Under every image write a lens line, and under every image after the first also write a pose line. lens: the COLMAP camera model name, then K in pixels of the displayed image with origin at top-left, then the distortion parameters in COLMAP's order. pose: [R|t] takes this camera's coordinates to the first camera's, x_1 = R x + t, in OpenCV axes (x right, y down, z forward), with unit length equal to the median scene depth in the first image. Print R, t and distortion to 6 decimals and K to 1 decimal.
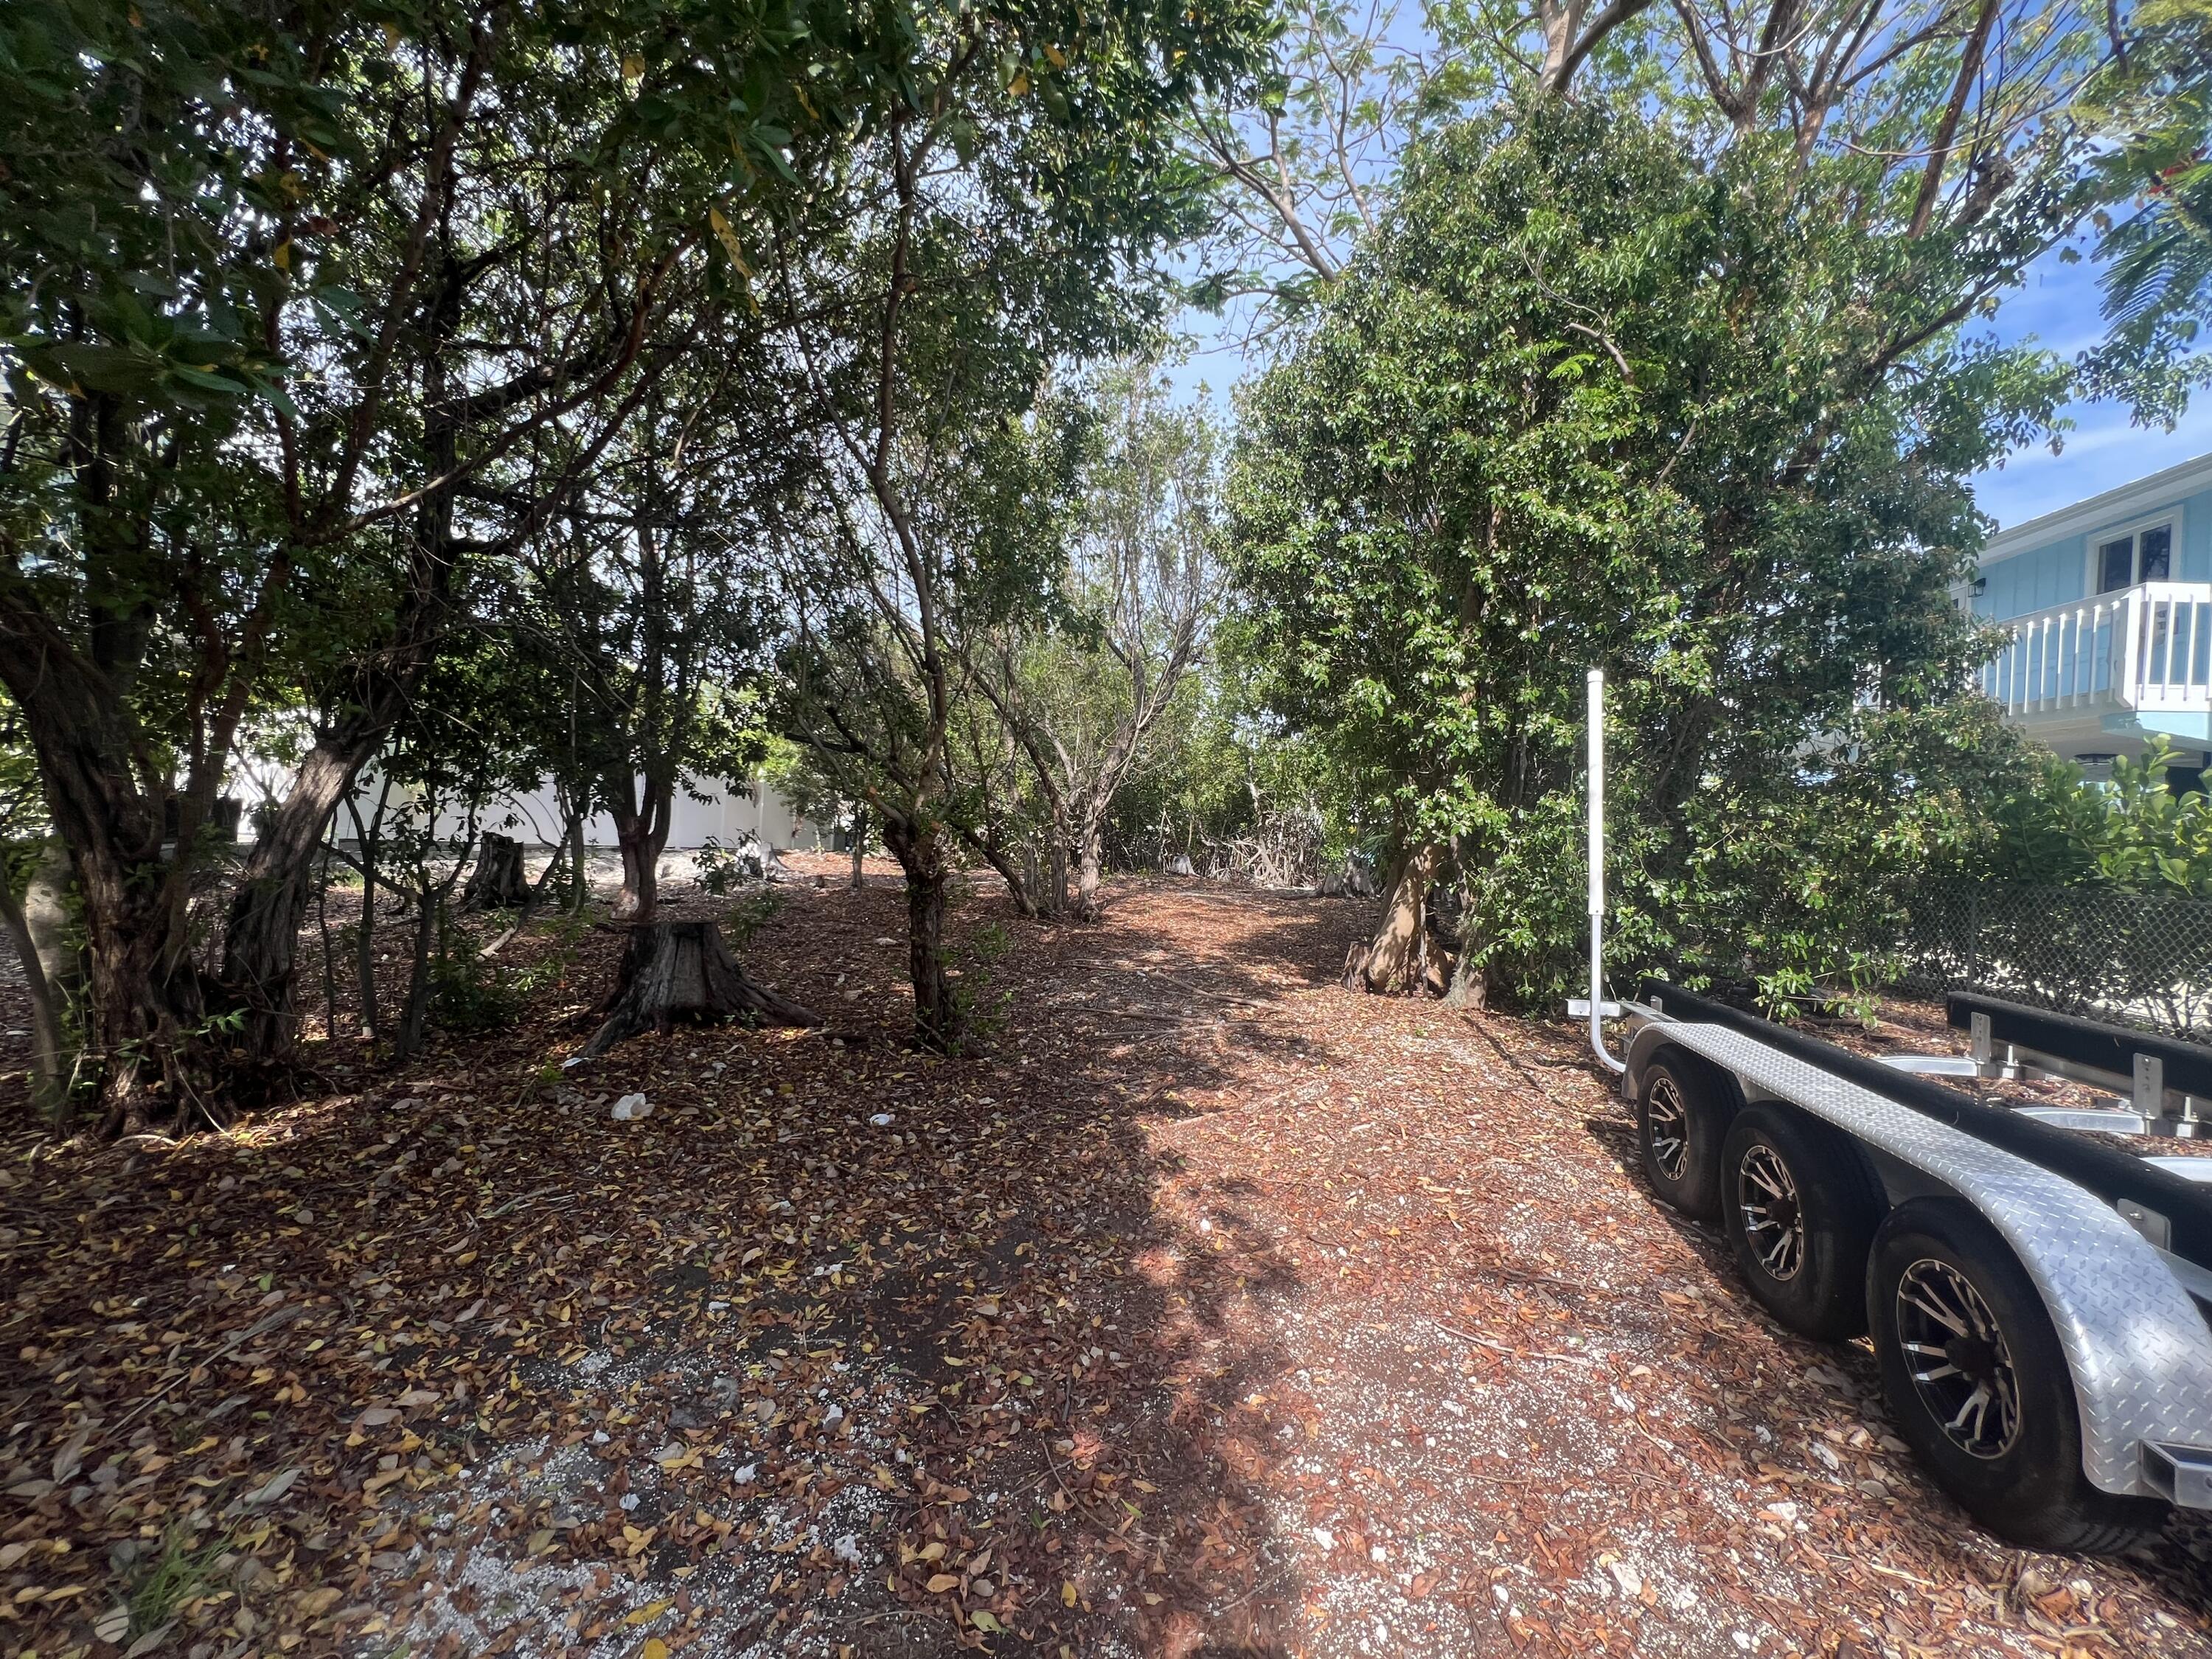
lens RADIAL K [[867.0, 0, 1114.9], [0, 867.0, 818.4], [0, 0, 1]] dist [-0.000738, -0.000115]
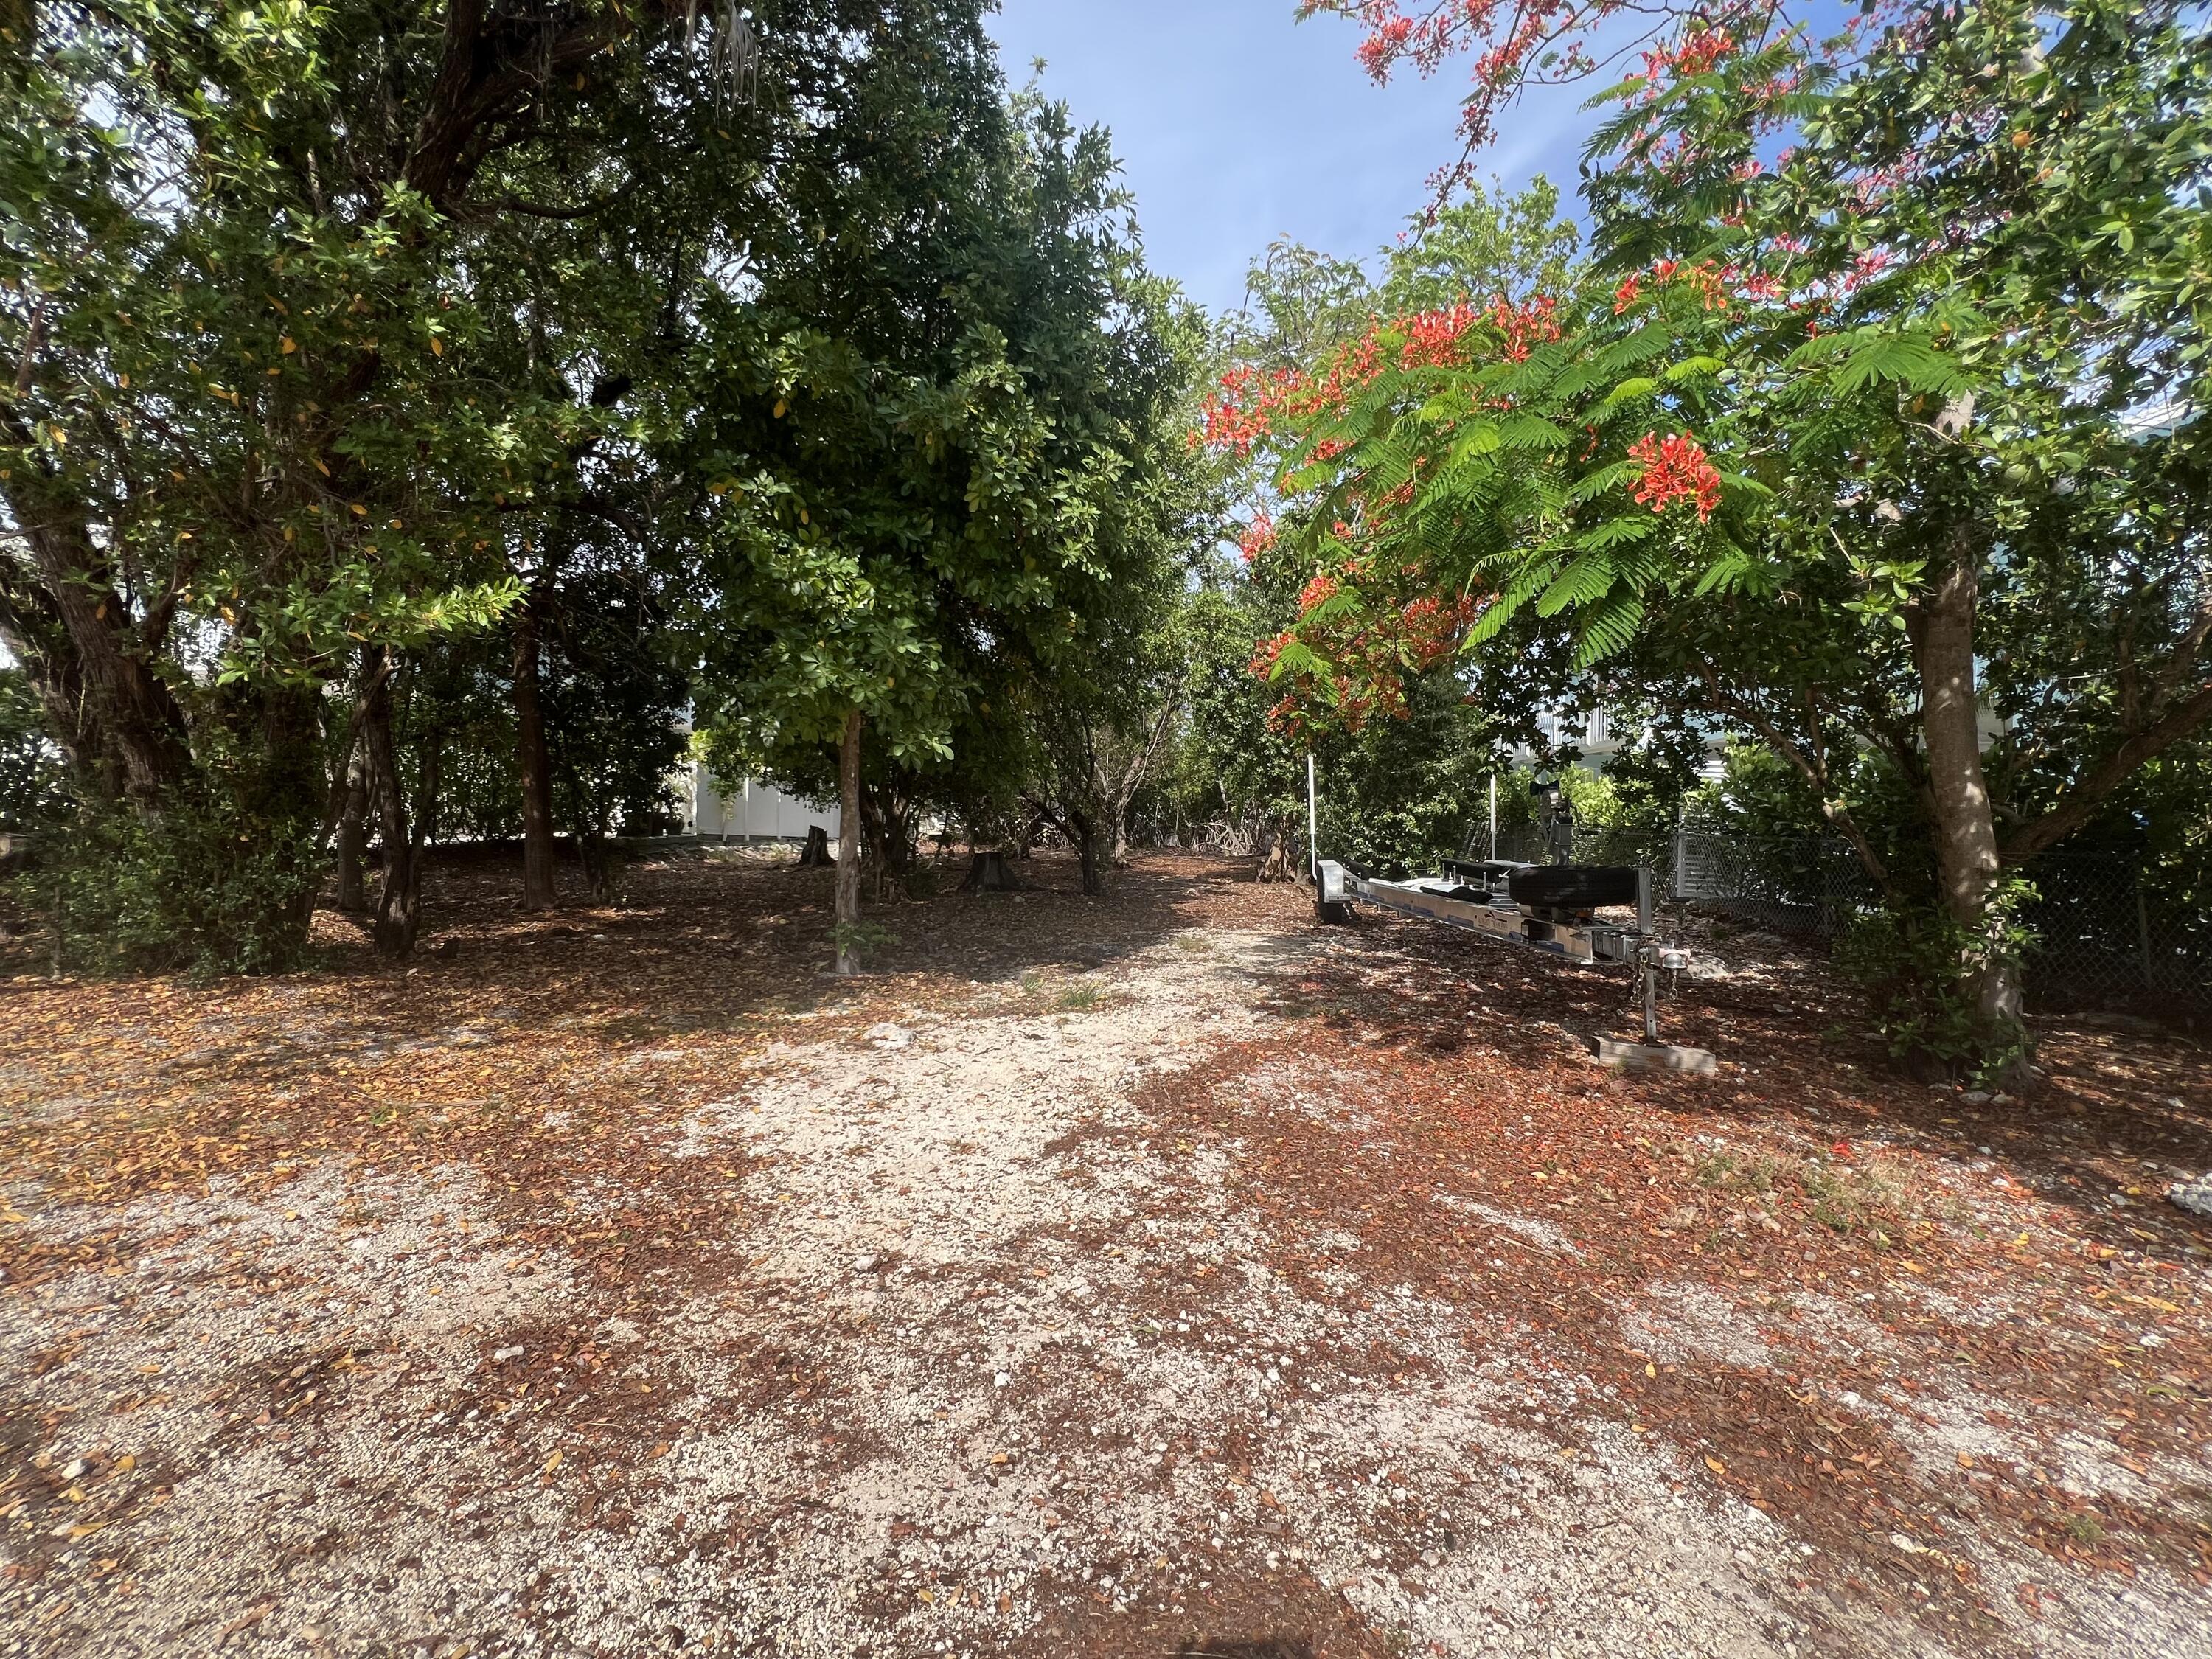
lens RADIAL K [[887.3, 0, 1106.0], [0, 887.3, 829.5], [0, 0, 1]] dist [0.000448, 0.000218]
pose [[0.999331, -0.035350, 0.009347, -0.073606], [0.035125, 0.999114, 0.023190, -0.003220], [-0.010158, -0.022846, 0.999687, -0.768251]]
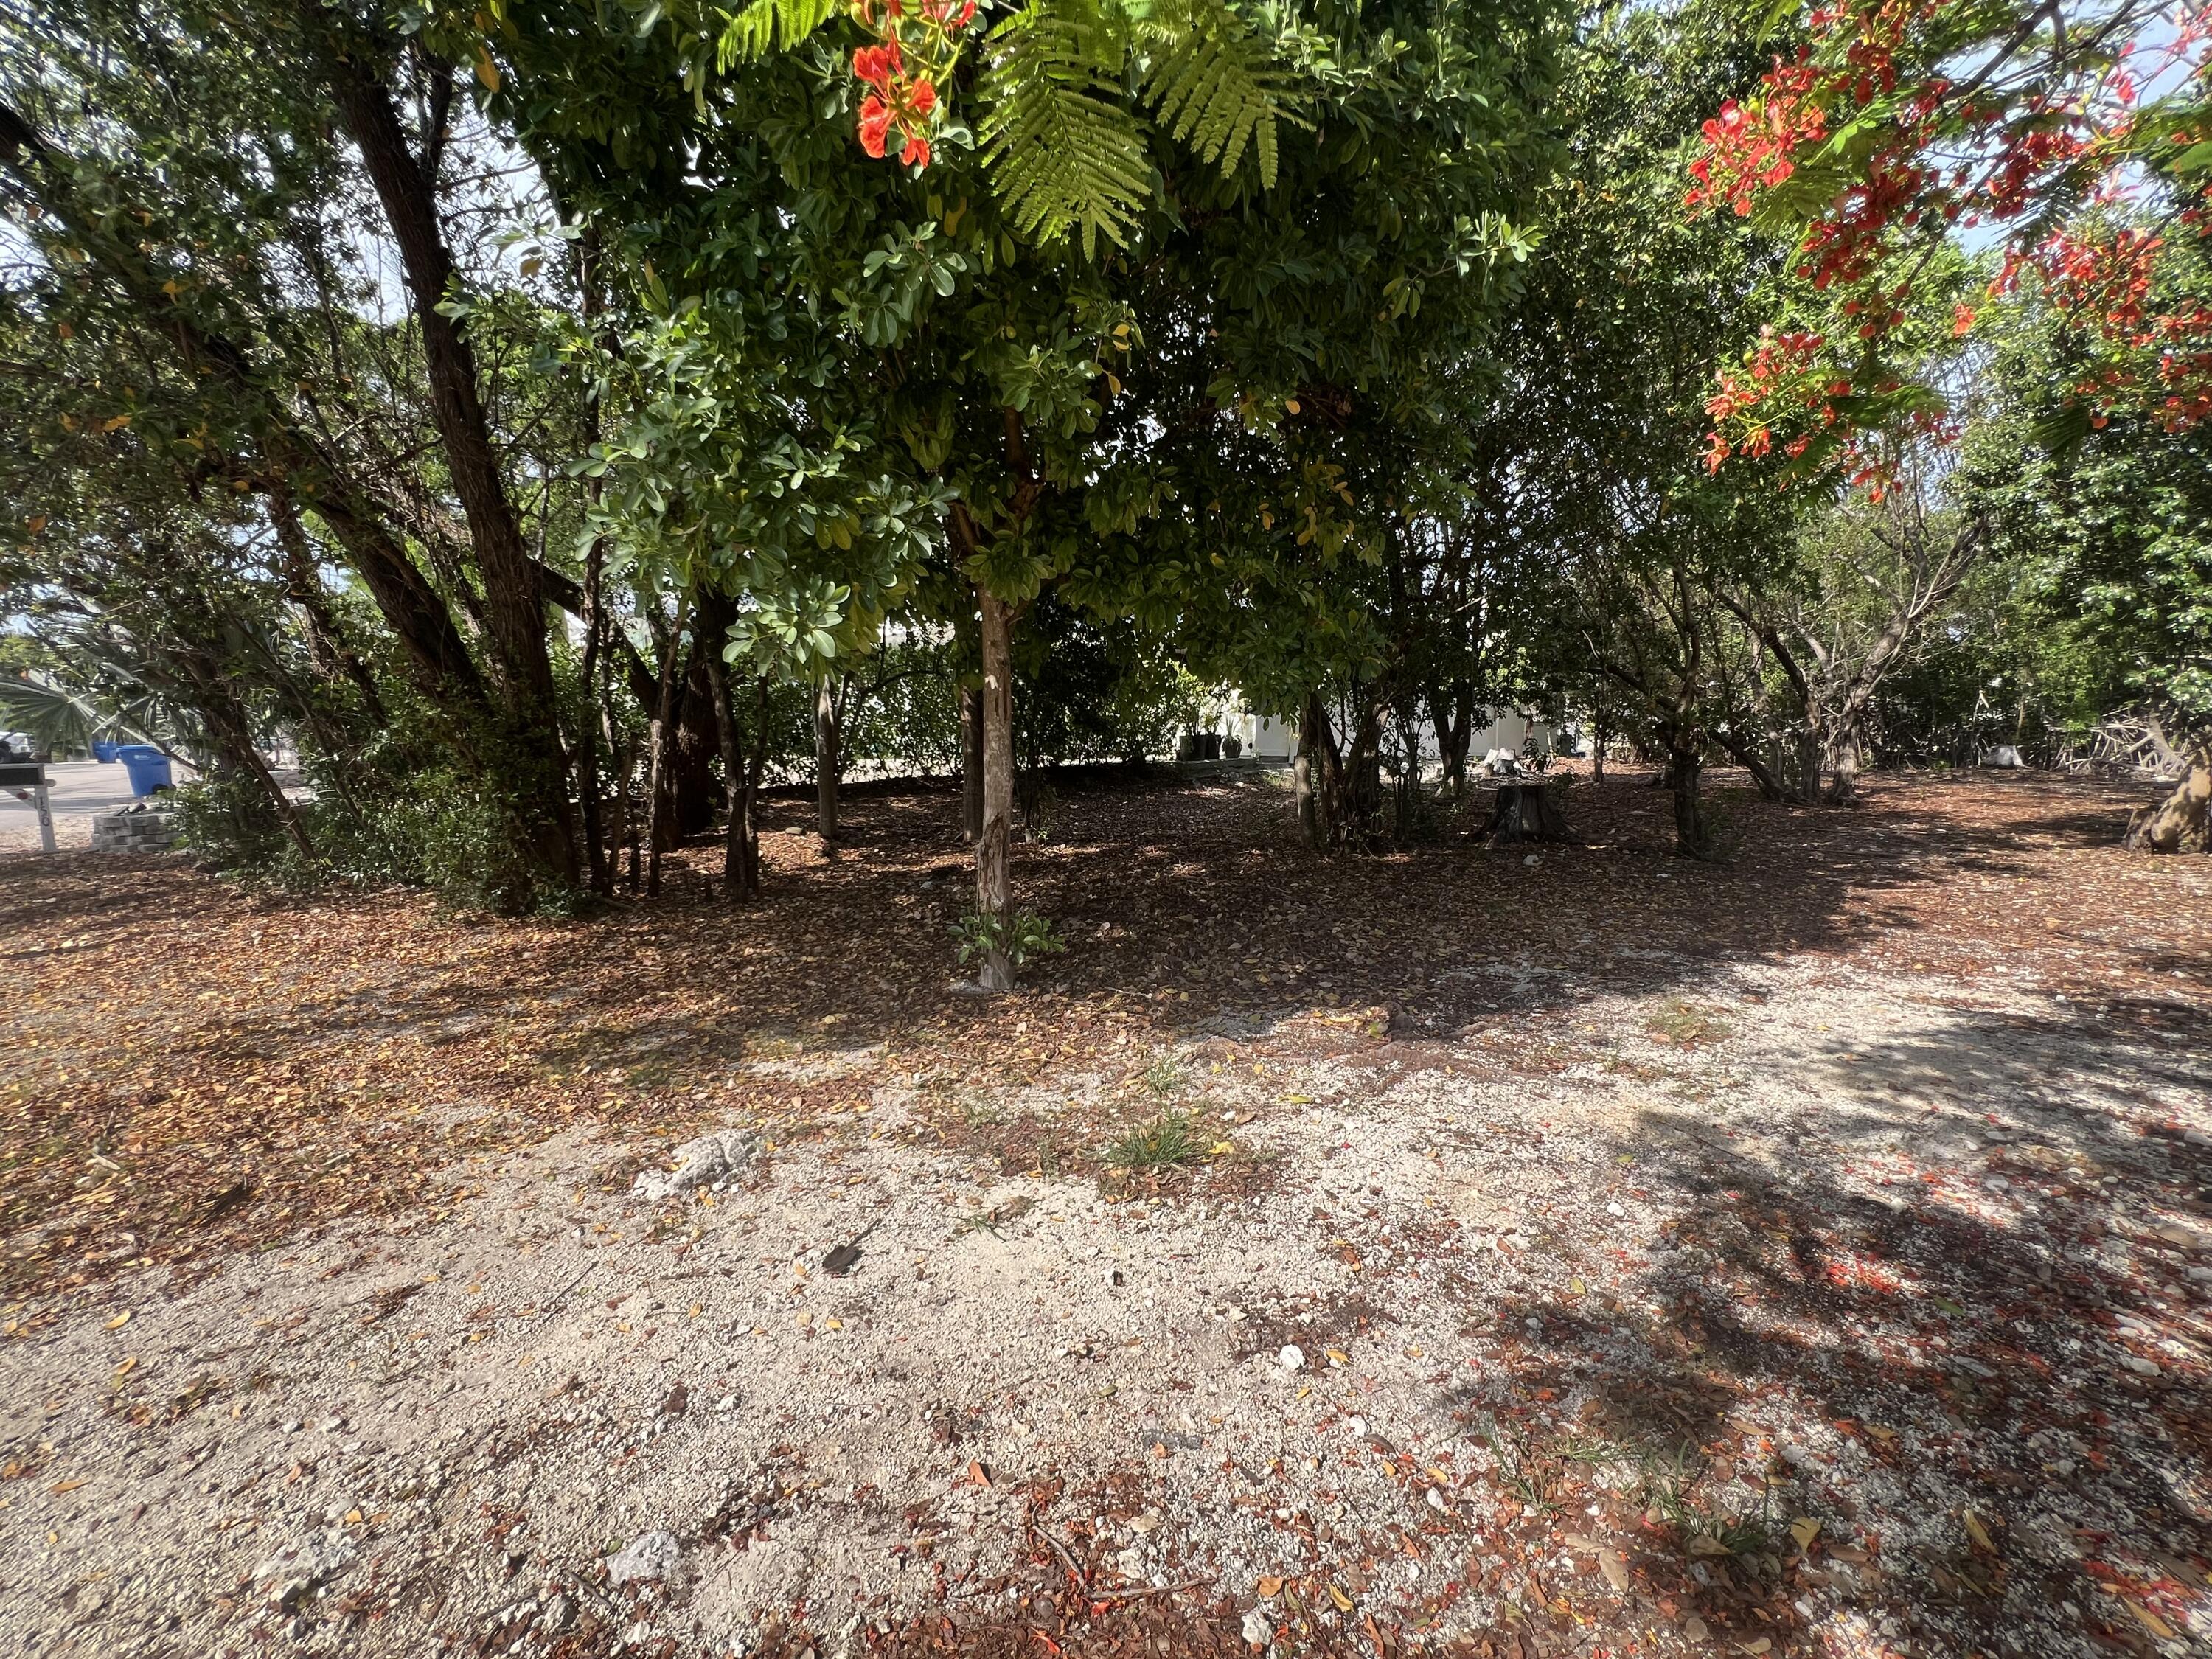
lens RADIAL K [[867.0, 0, 1114.9], [0, 867.0, 818.4], [0, 0, 1]] dist [-0.000738, -0.000115]
pose [[0.723743, 0.009569, -0.690004, 0.057879], [0.058334, 0.995477, 0.074991, -0.000856], [0.687600, -0.094525, 0.719911, -0.420759]]
